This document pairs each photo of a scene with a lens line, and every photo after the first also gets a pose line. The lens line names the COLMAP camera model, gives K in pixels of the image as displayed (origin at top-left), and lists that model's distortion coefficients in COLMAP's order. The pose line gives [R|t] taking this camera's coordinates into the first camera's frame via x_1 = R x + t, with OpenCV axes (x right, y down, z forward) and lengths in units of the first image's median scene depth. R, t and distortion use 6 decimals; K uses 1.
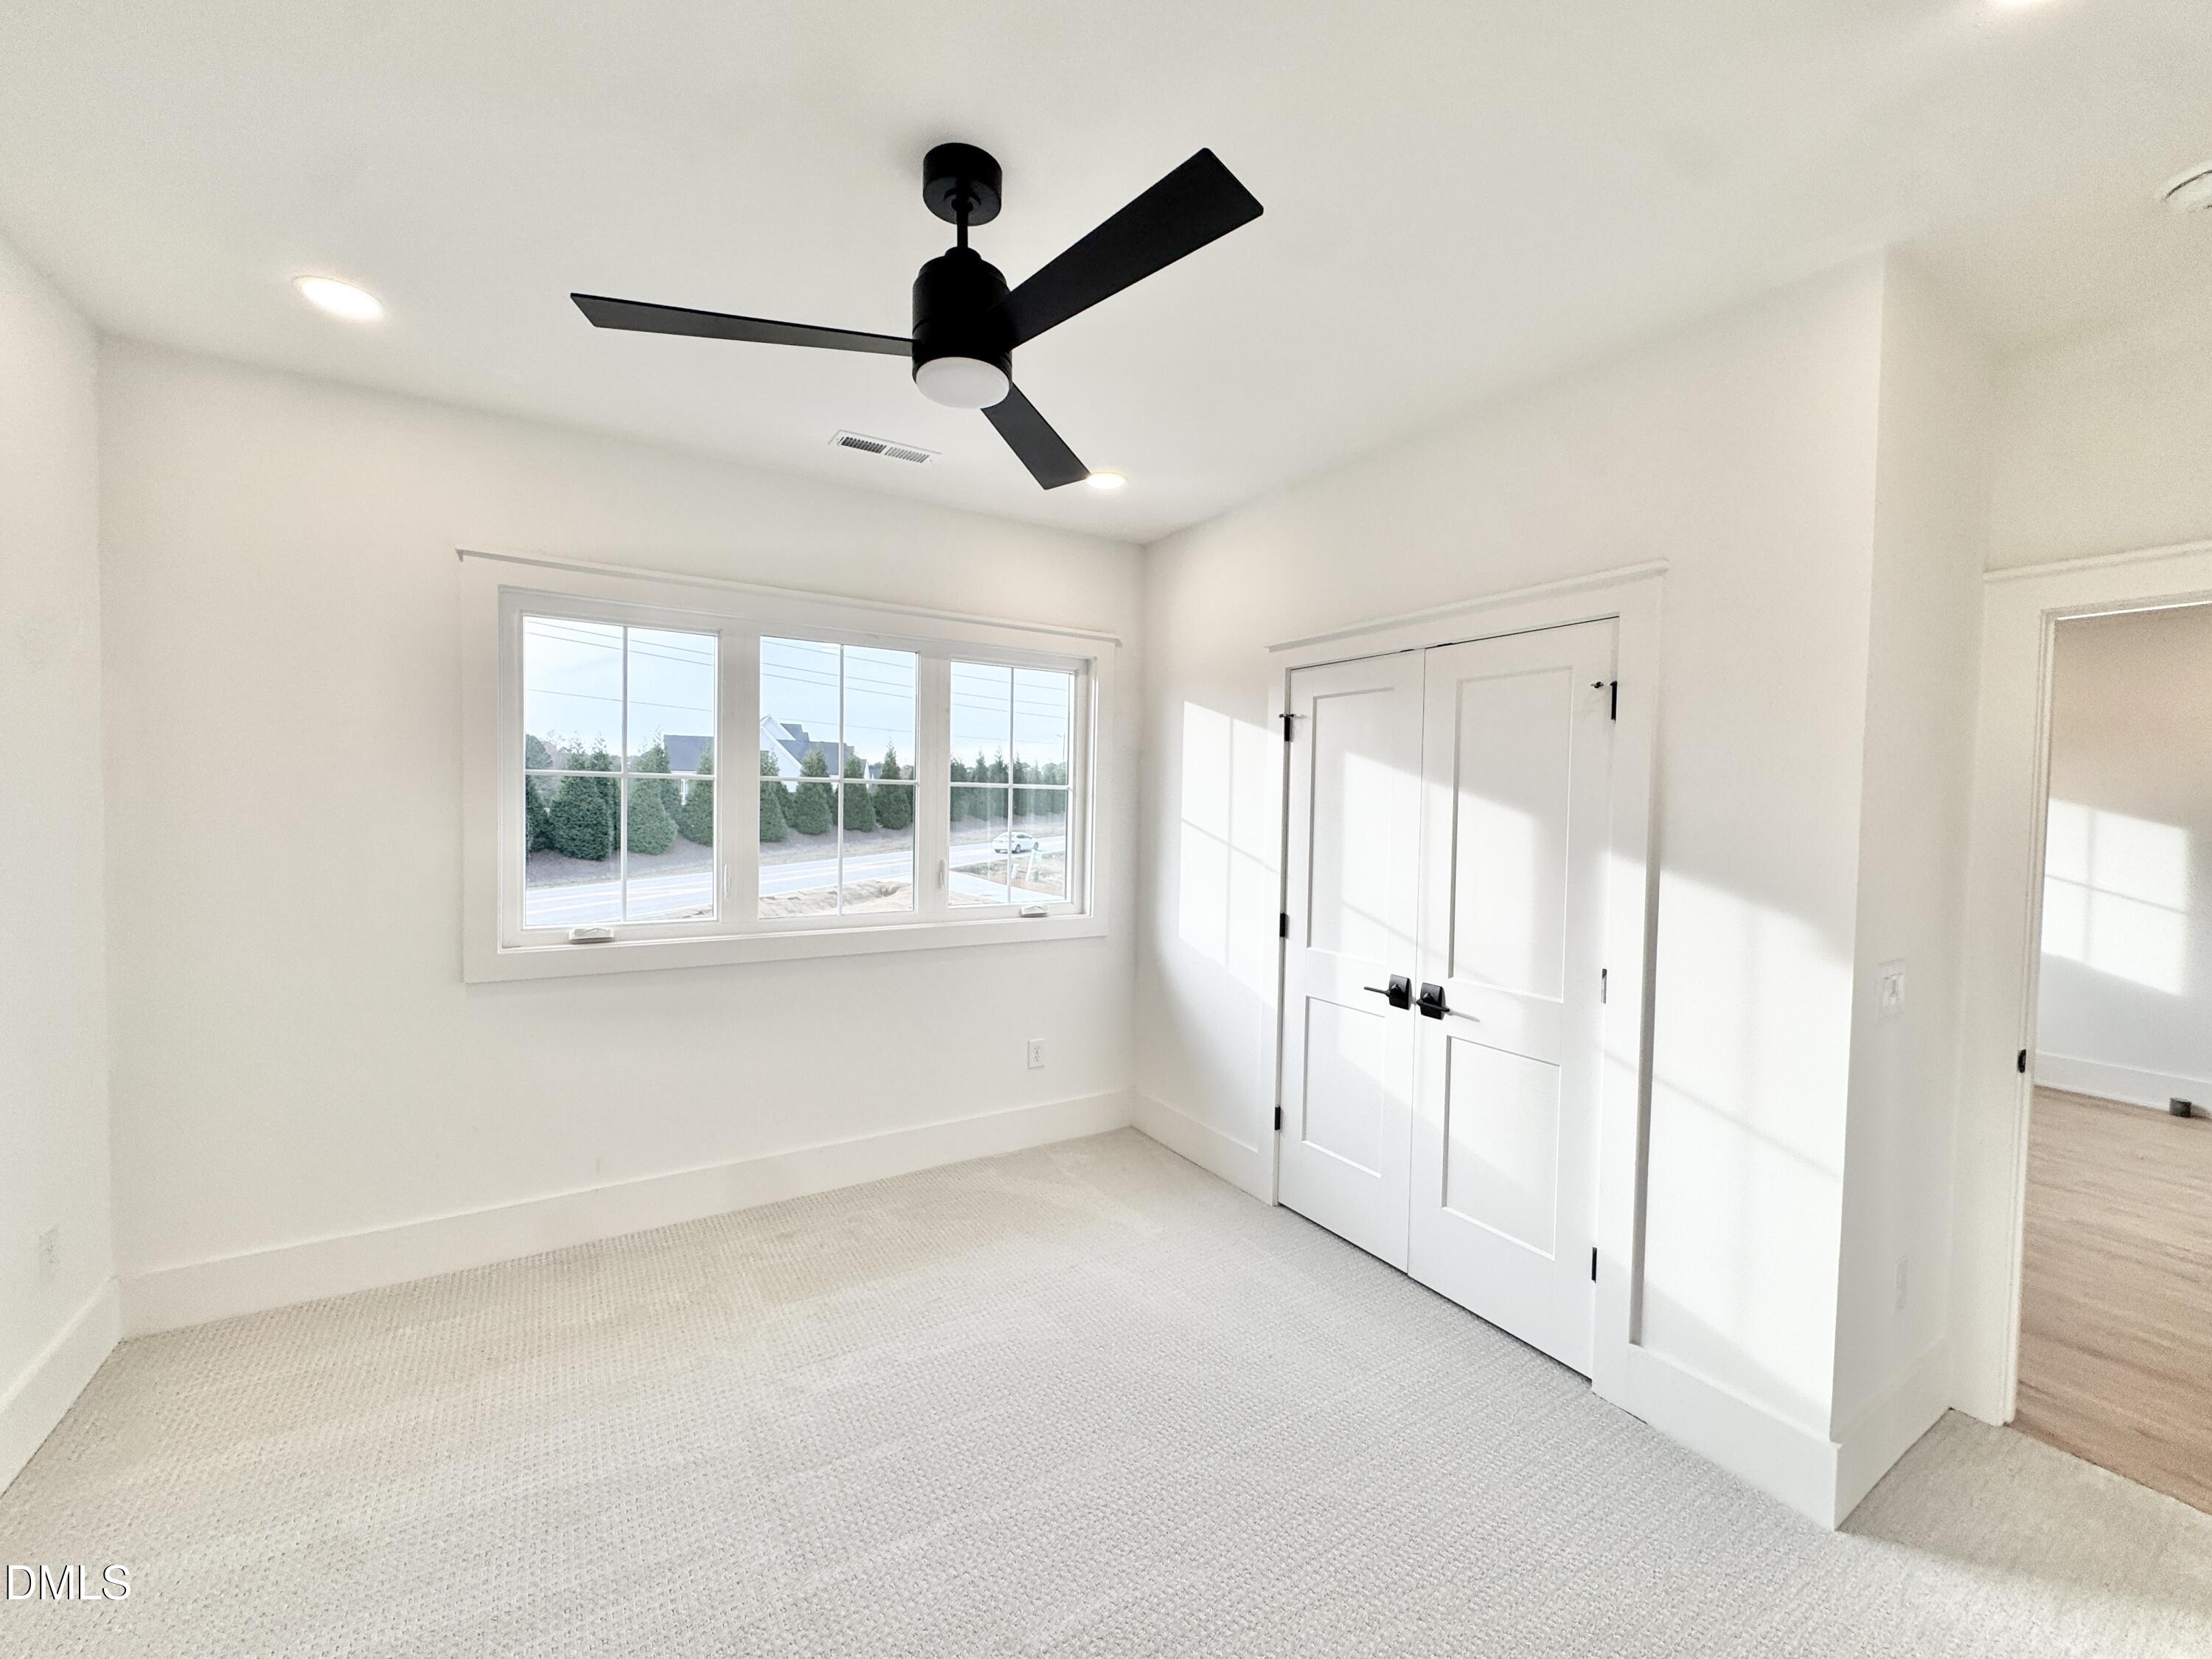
lens RADIAL K [[883.0, 0, 1101.6], [0, 883.0, 829.0], [0, 0, 1]] dist [0.000951, 0.000323]
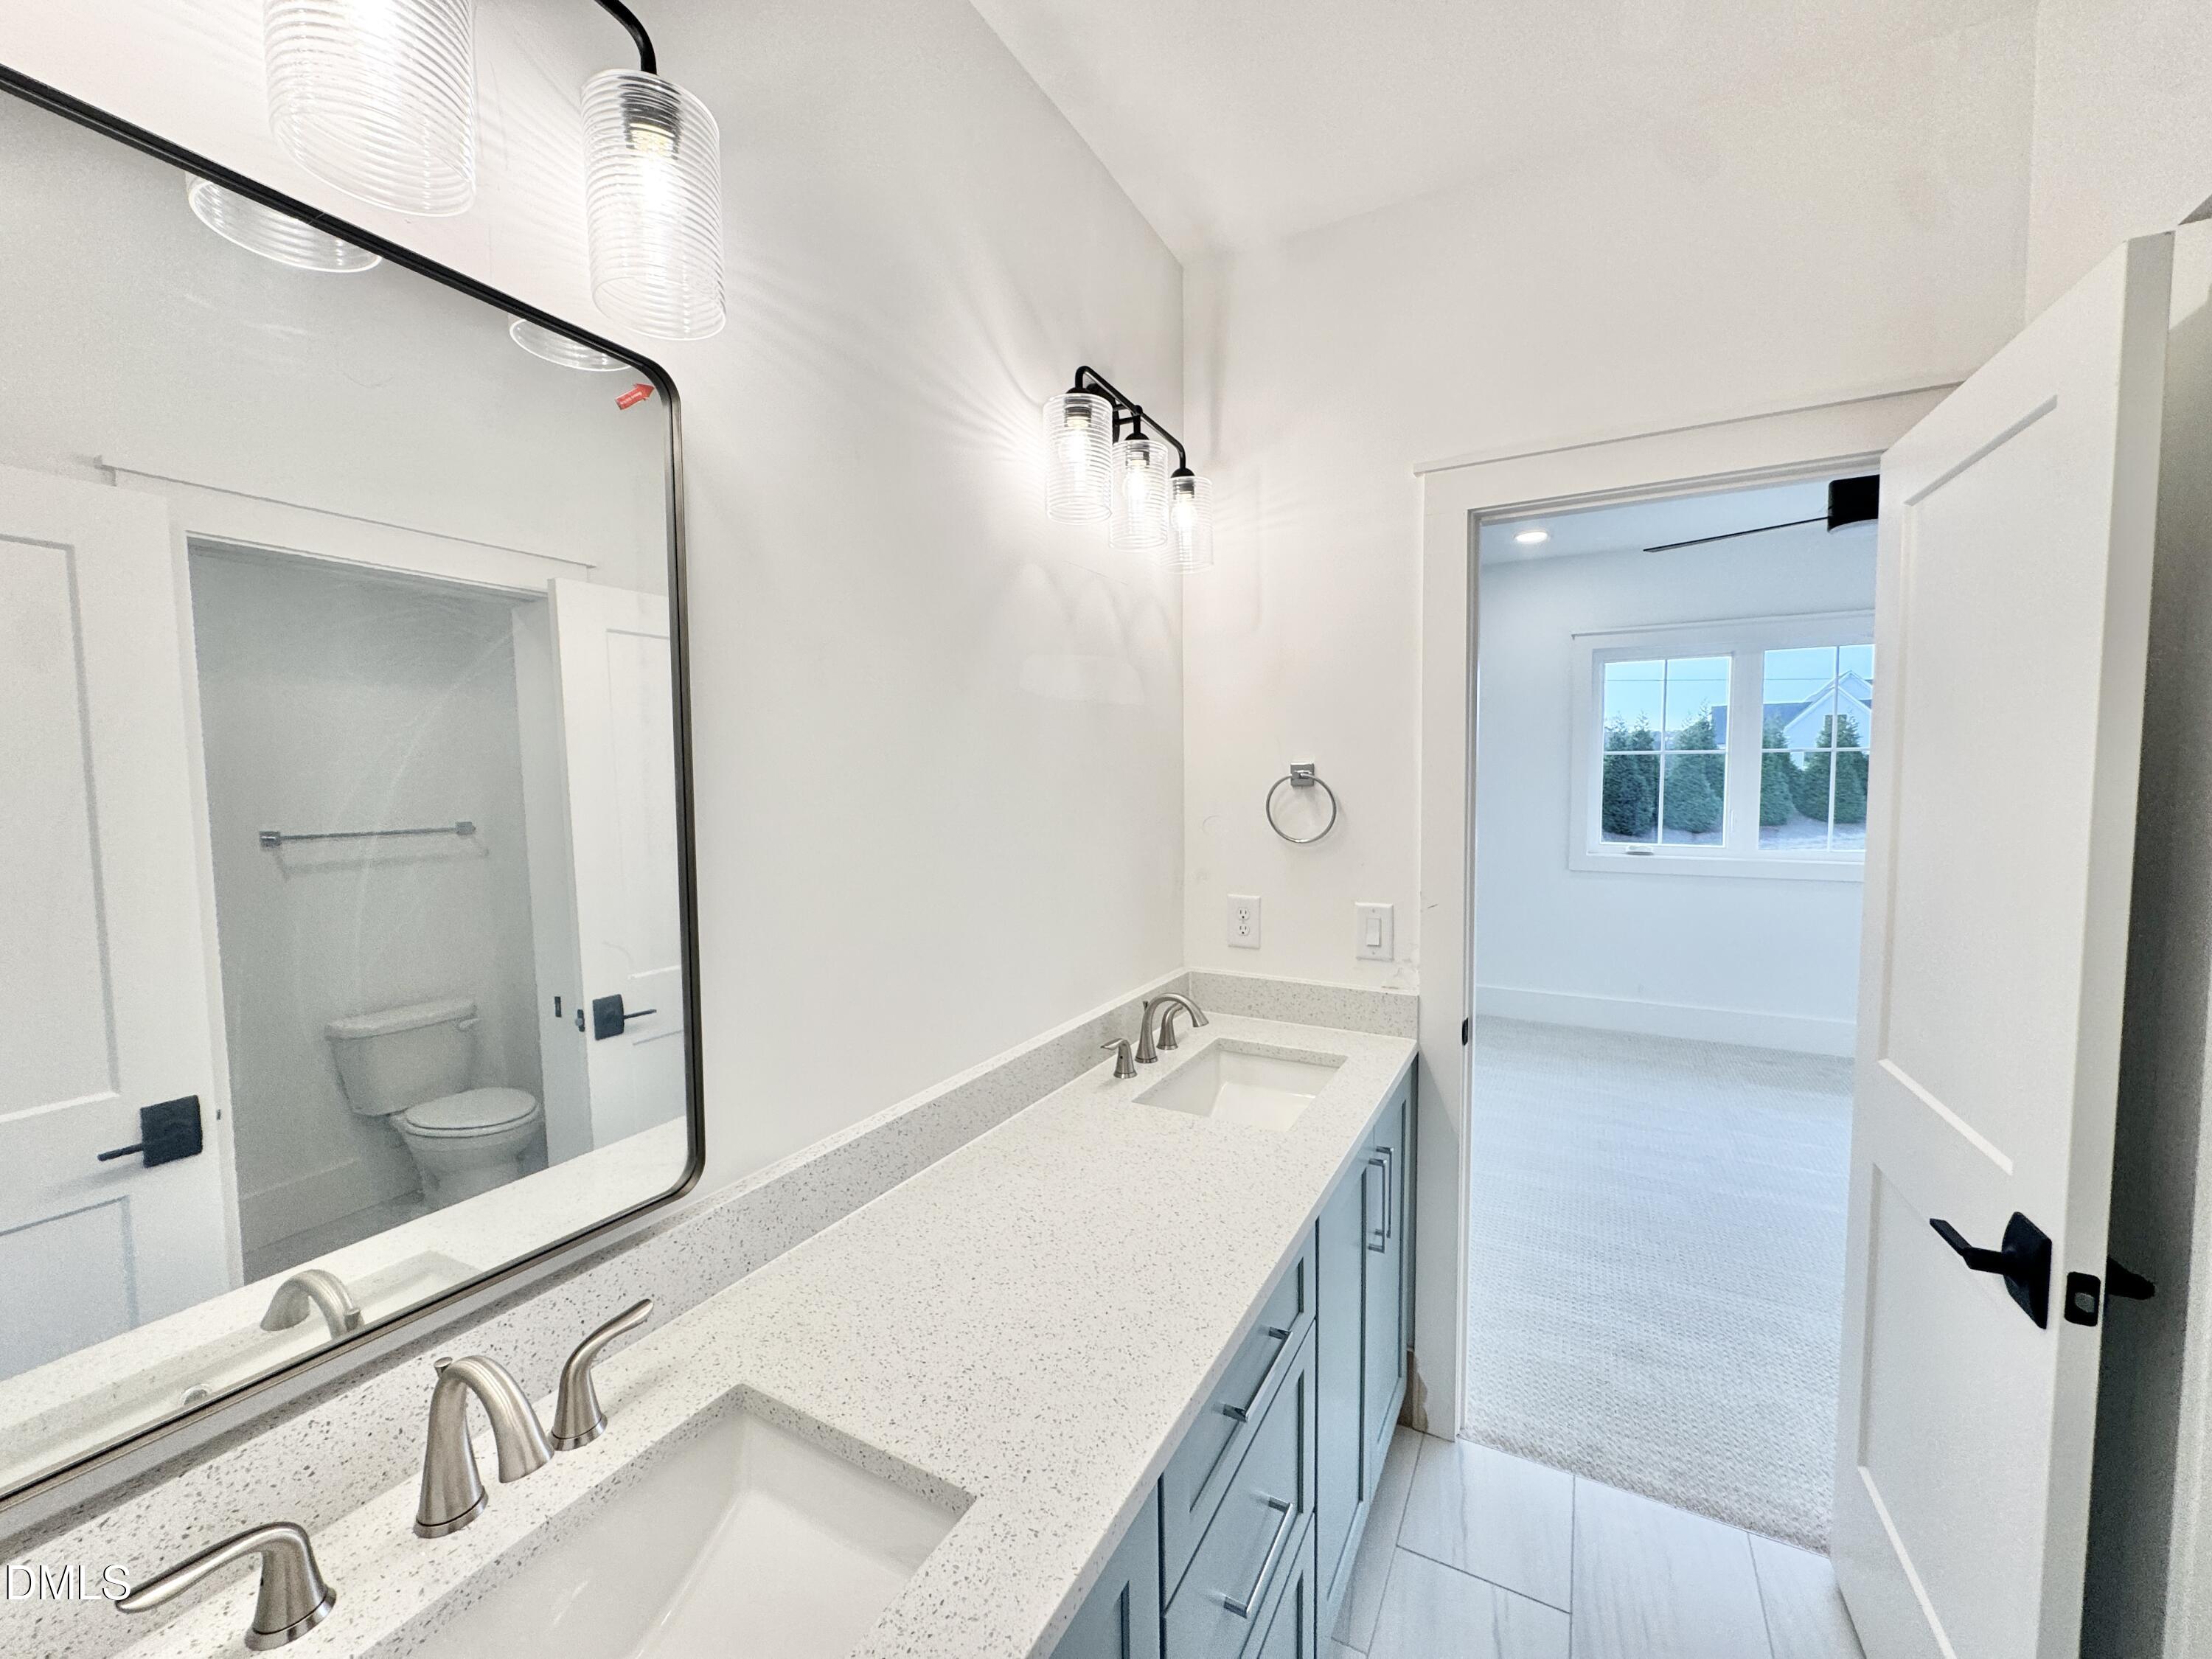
lens RADIAL K [[860.5, 0, 1106.0], [0, 860.5, 829.5], [0, 0, 1]] dist [-0.000105, 0.000021]
pose [[0.479448, 0.032051, -0.876985, 0.082671], [-0.009076, 0.999460, 0.031565, 0.009050], [0.877524, -0.007174, 0.479480, -0.150802]]
